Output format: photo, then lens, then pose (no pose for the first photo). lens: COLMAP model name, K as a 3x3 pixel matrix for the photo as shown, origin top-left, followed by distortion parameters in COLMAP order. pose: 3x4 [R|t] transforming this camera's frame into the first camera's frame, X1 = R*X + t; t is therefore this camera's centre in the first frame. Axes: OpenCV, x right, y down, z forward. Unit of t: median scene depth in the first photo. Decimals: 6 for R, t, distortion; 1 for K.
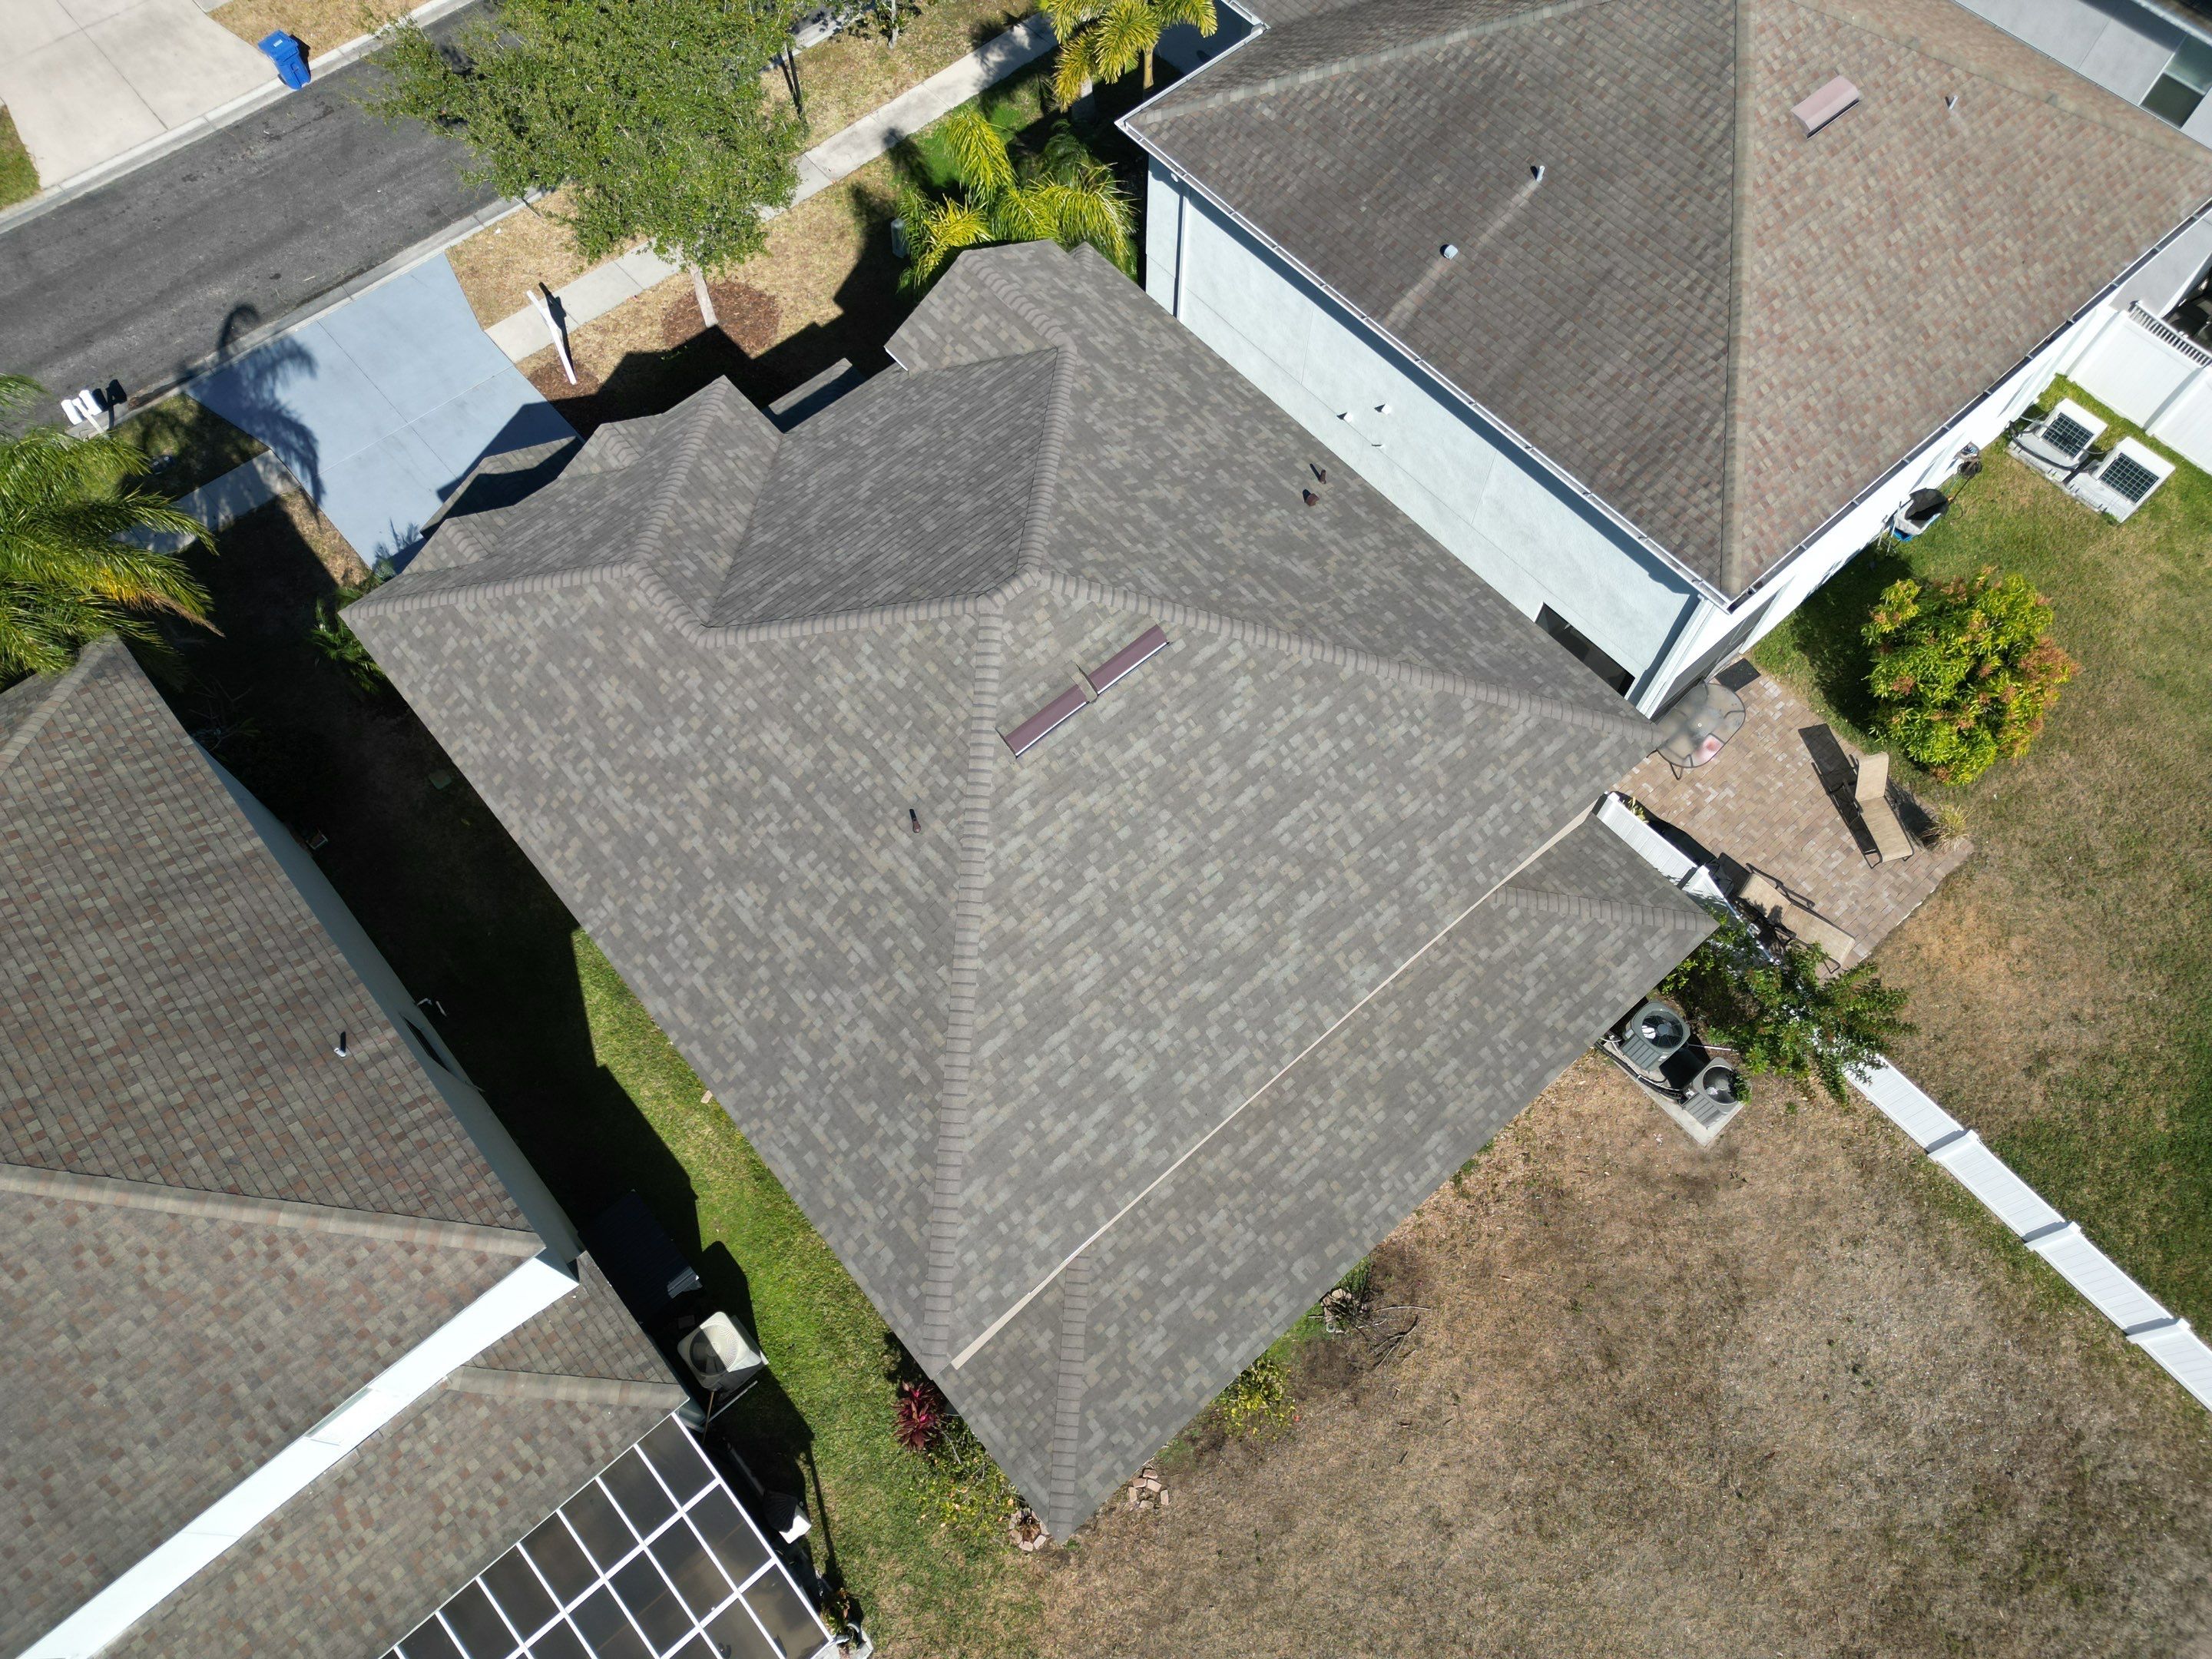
lens RADIAL K [[1547.8, 0, 1084.6], [0, 1547.8, 829.3], [0, 0, 1]] dist [0.066481, -0.062026]
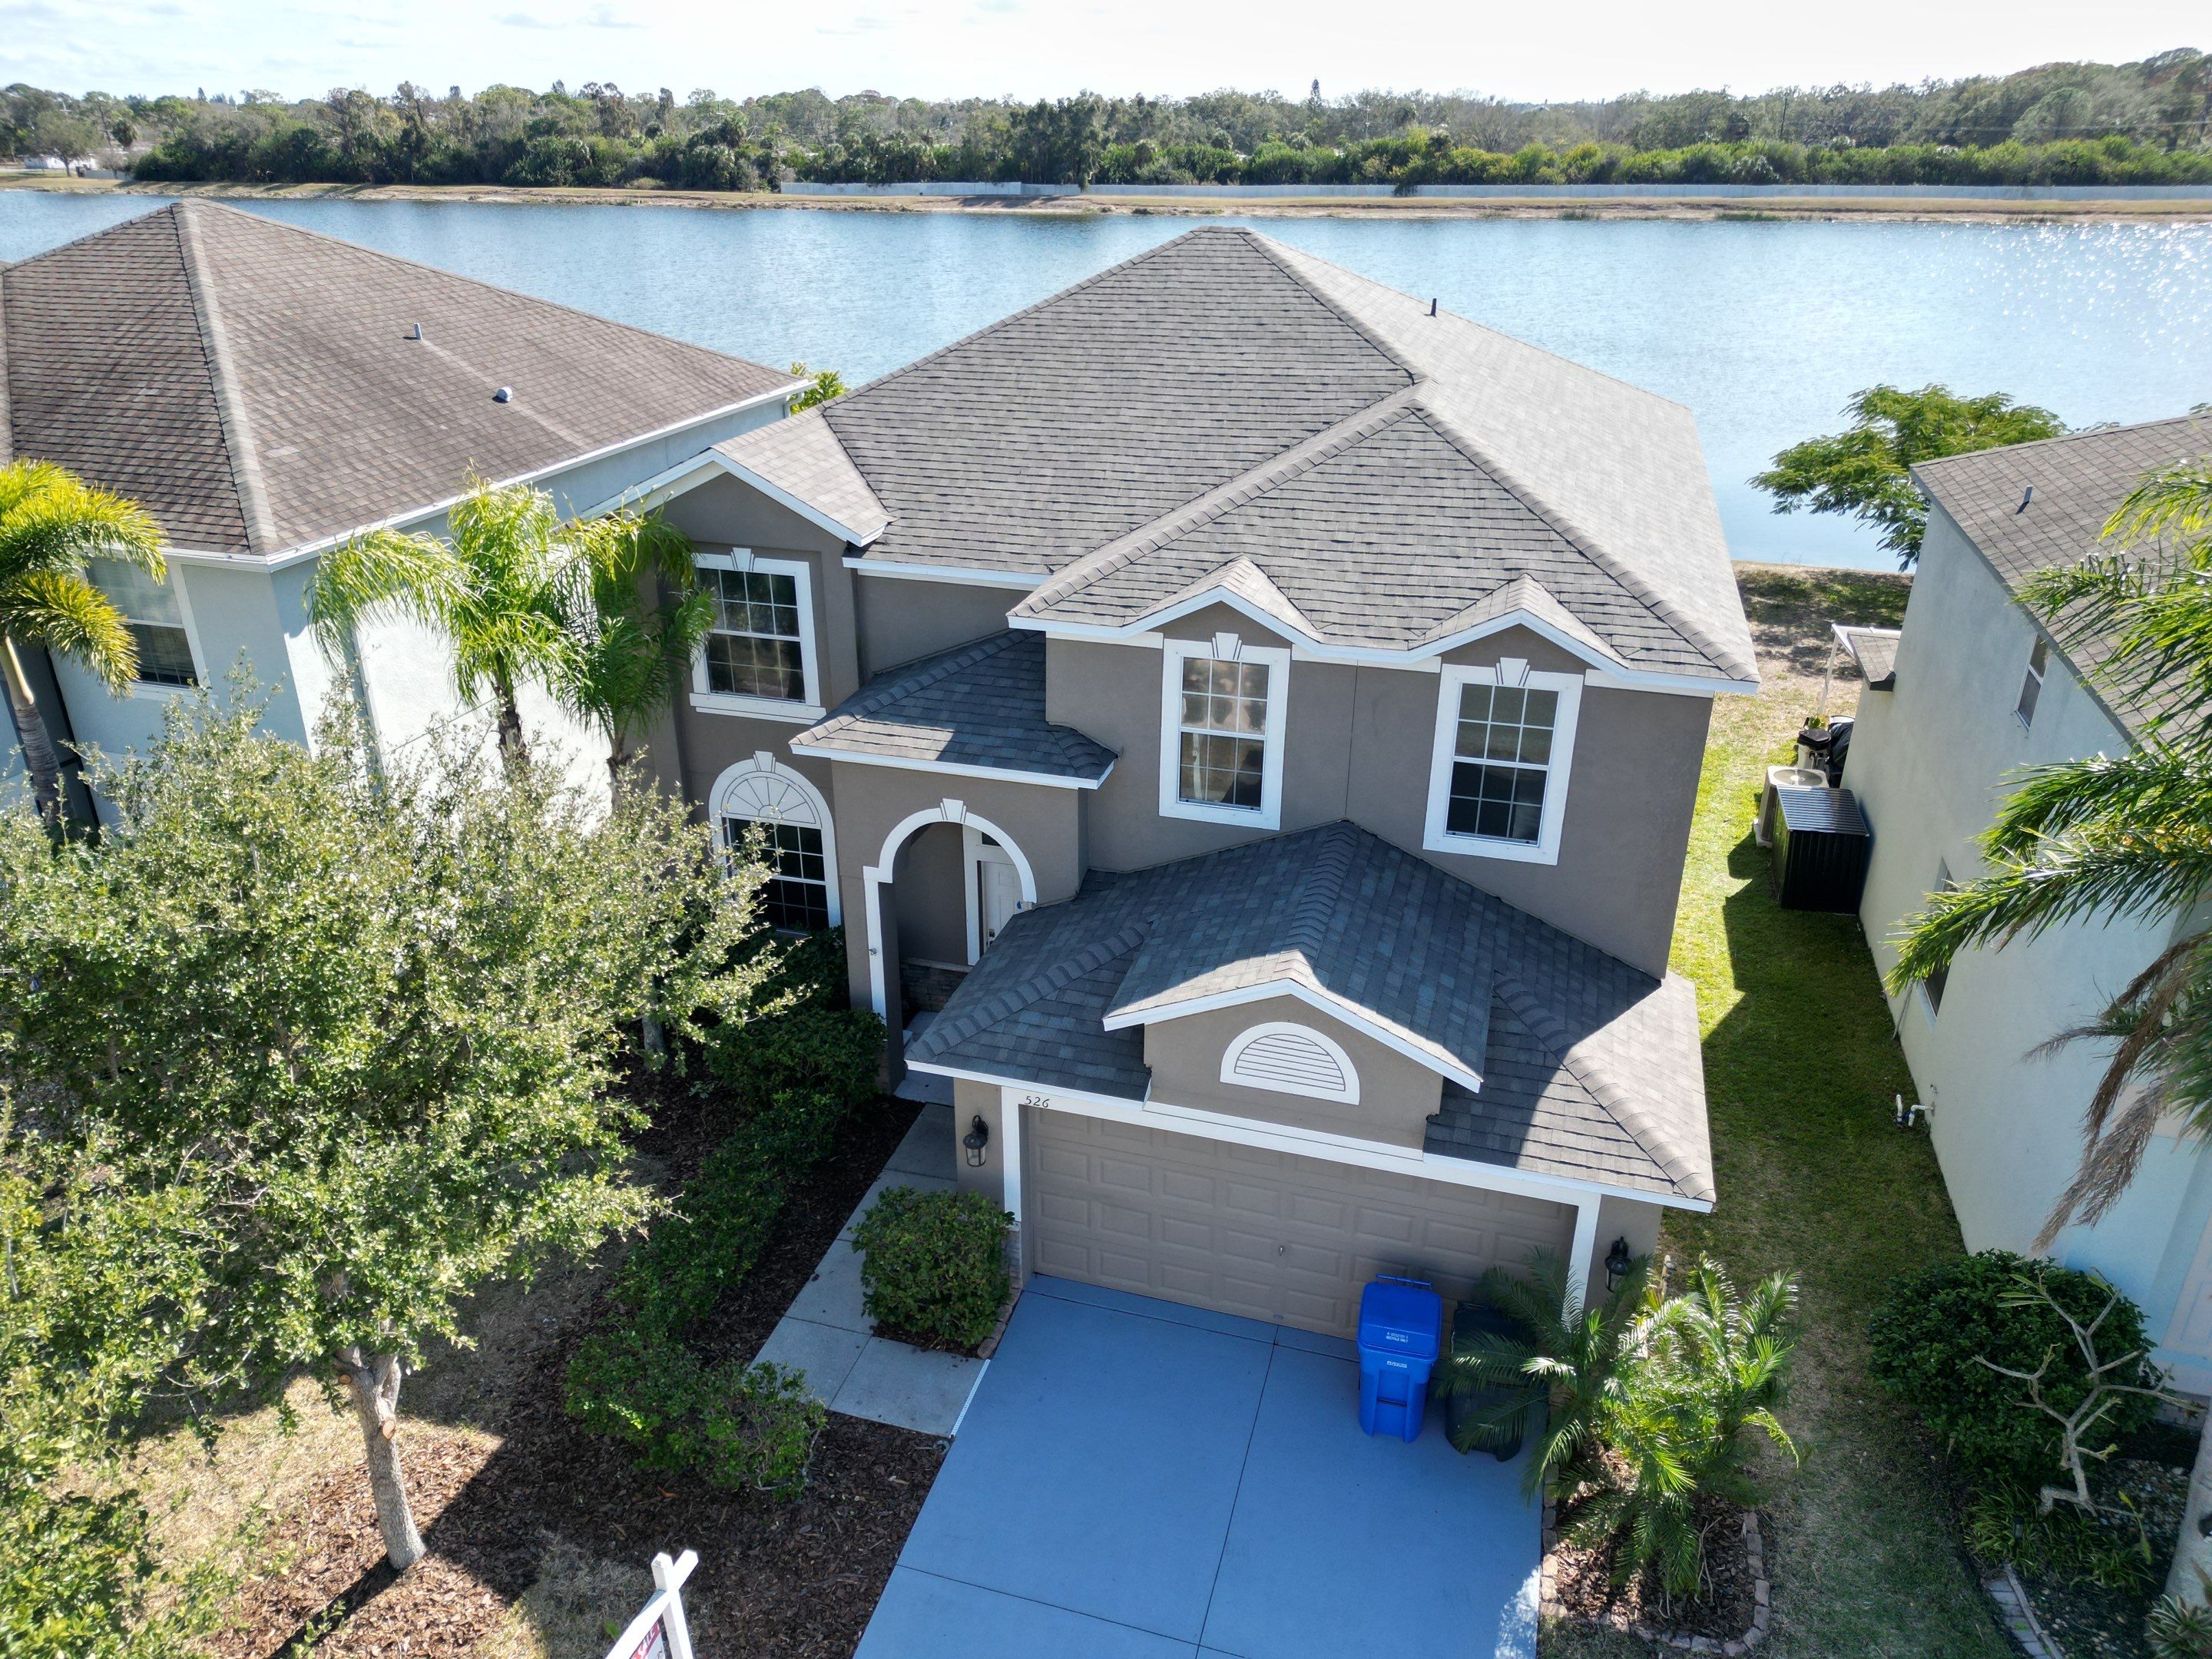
lens RADIAL K [[1547.8, 0, 1084.8], [0, 1547.8, 831.9], [0, 0, 1]] dist [0.066481, -0.062026]
pose [[-0.535655, -0.339399, 0.773228, -0.794506], [0.762843, 0.198199, 0.615457, -0.663935], [-0.362139, 0.919525, 0.152742, 1.033178]]
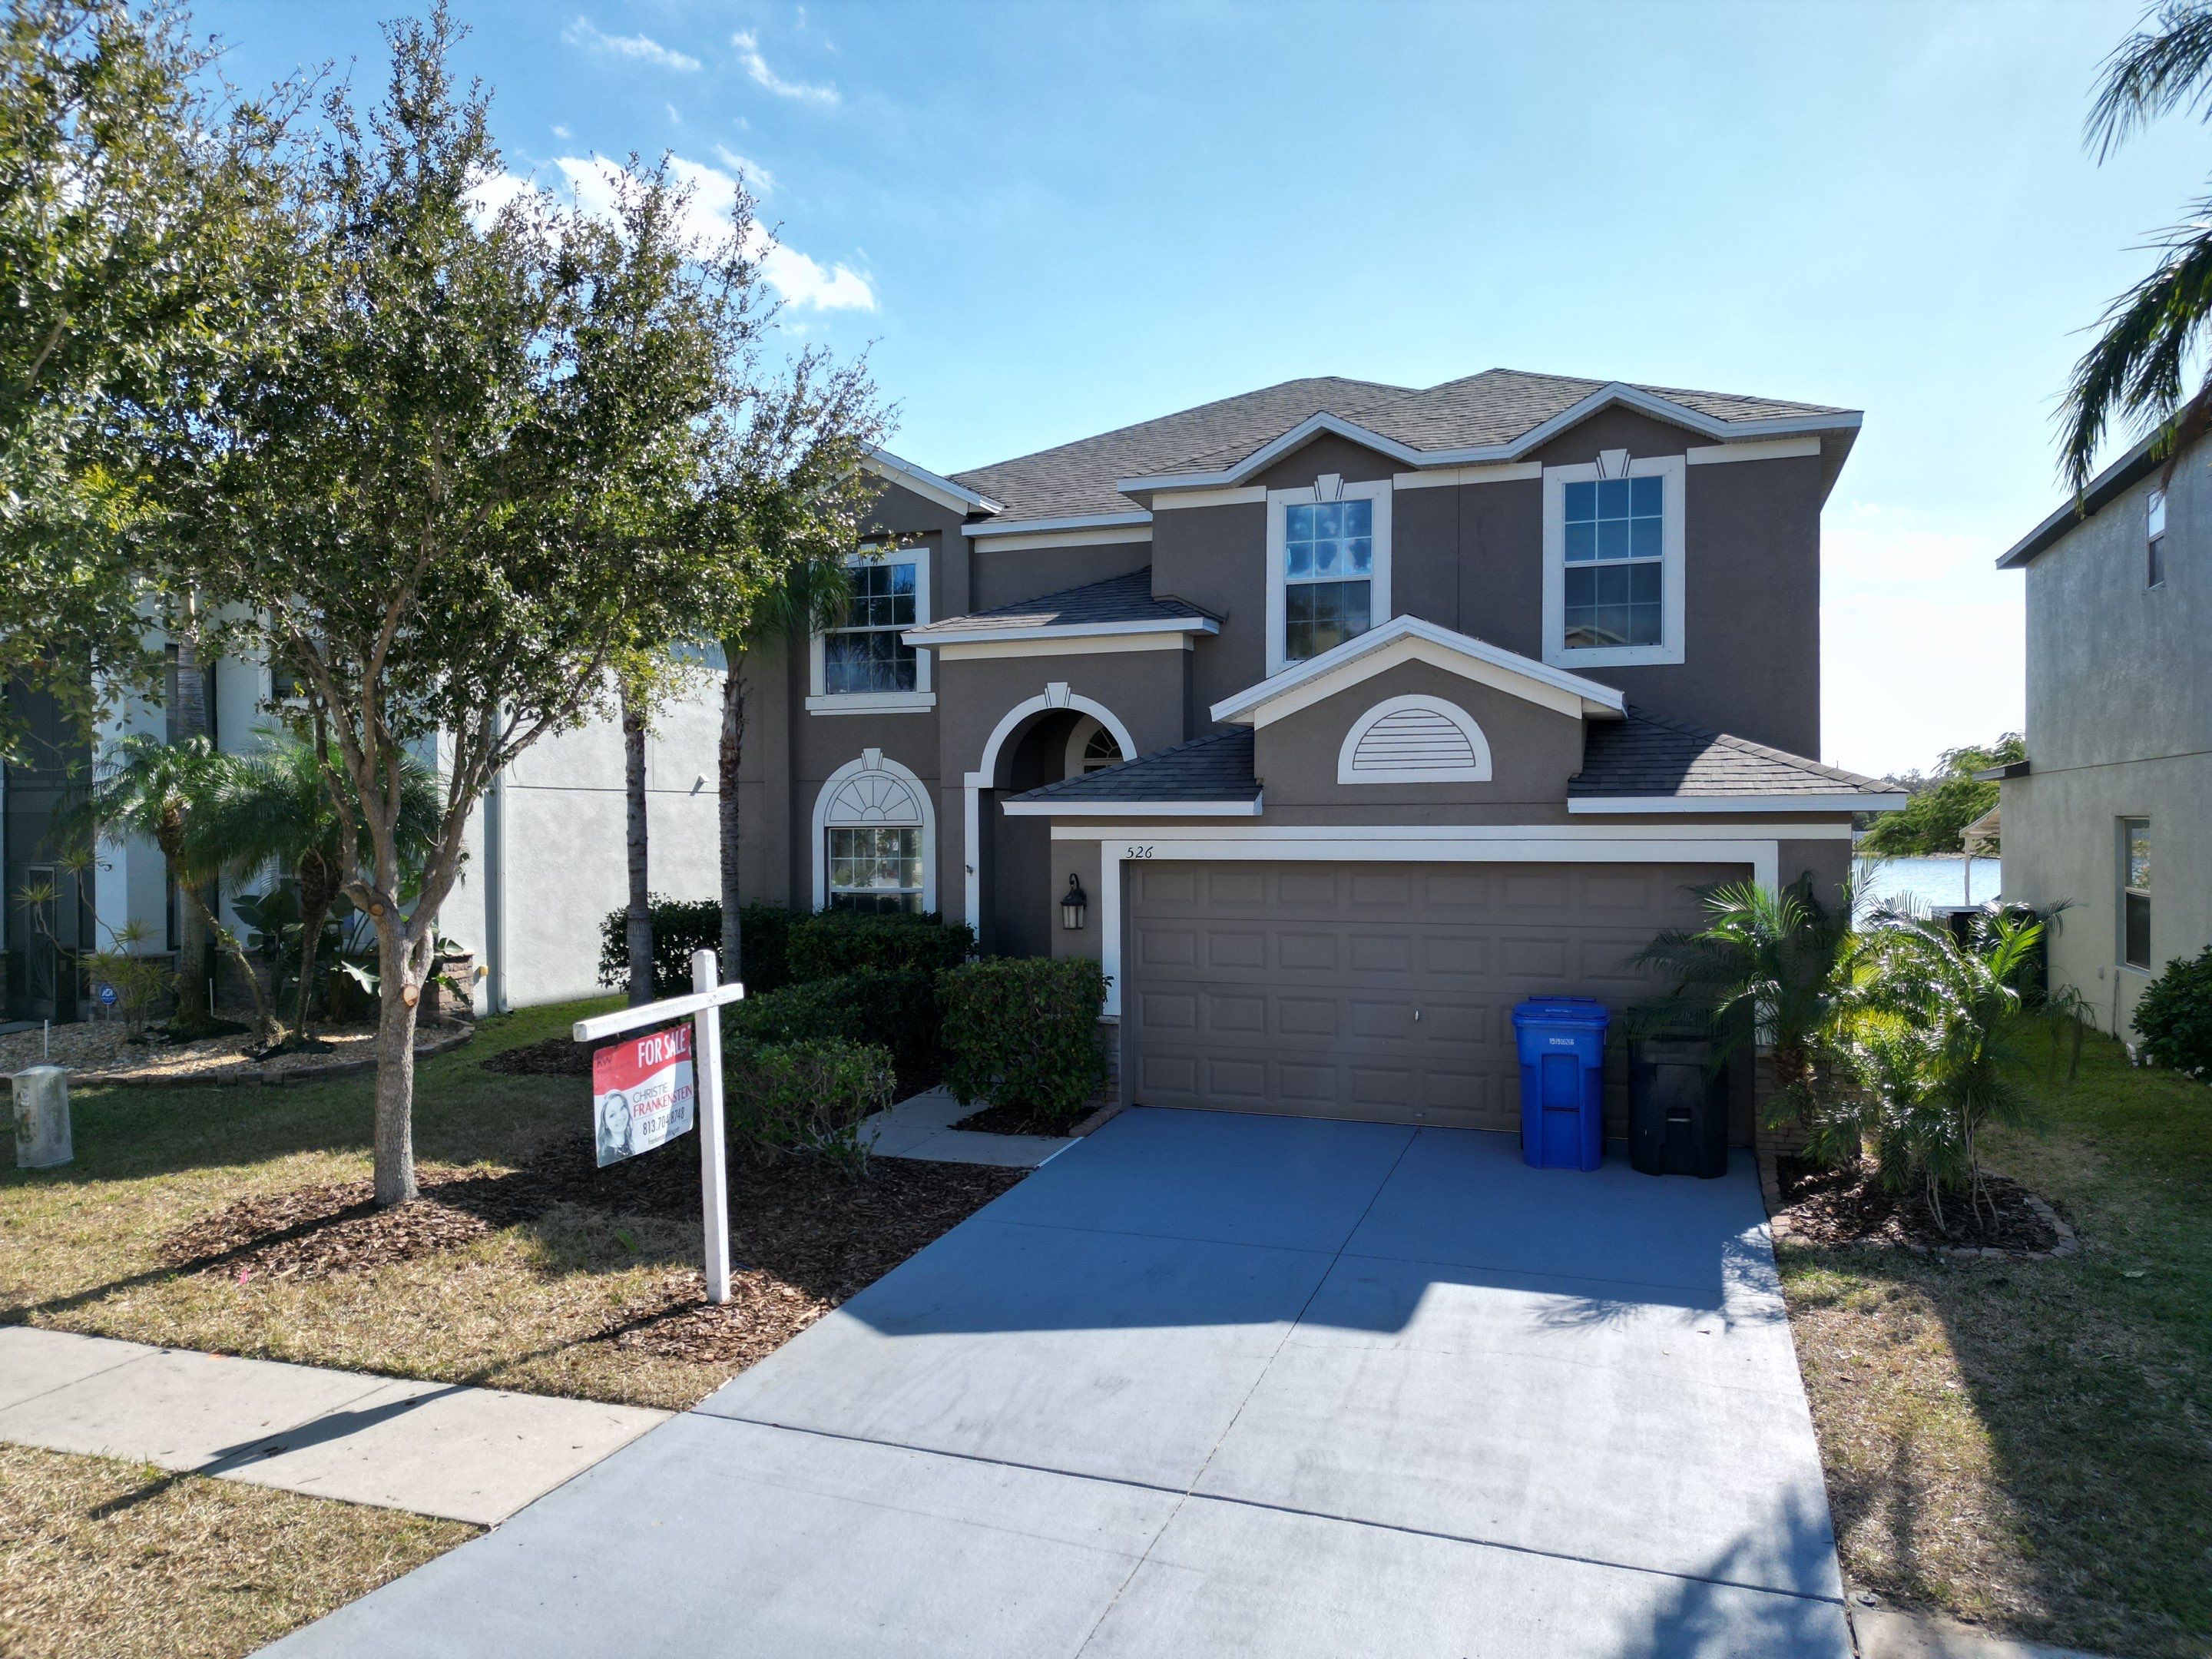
lens RADIAL K [[1547.8, 0, 1084.2], [0, 1547.8, 830.1], [0, 0, 1]] dist [0.066481, -0.062026]
pose [[-0.478166, 0.010770, 0.878203, -0.834752], [0.794164, 0.432301, 0.427107, -0.542992], [-0.375048, 0.901665, -0.215265, 1.351612]]
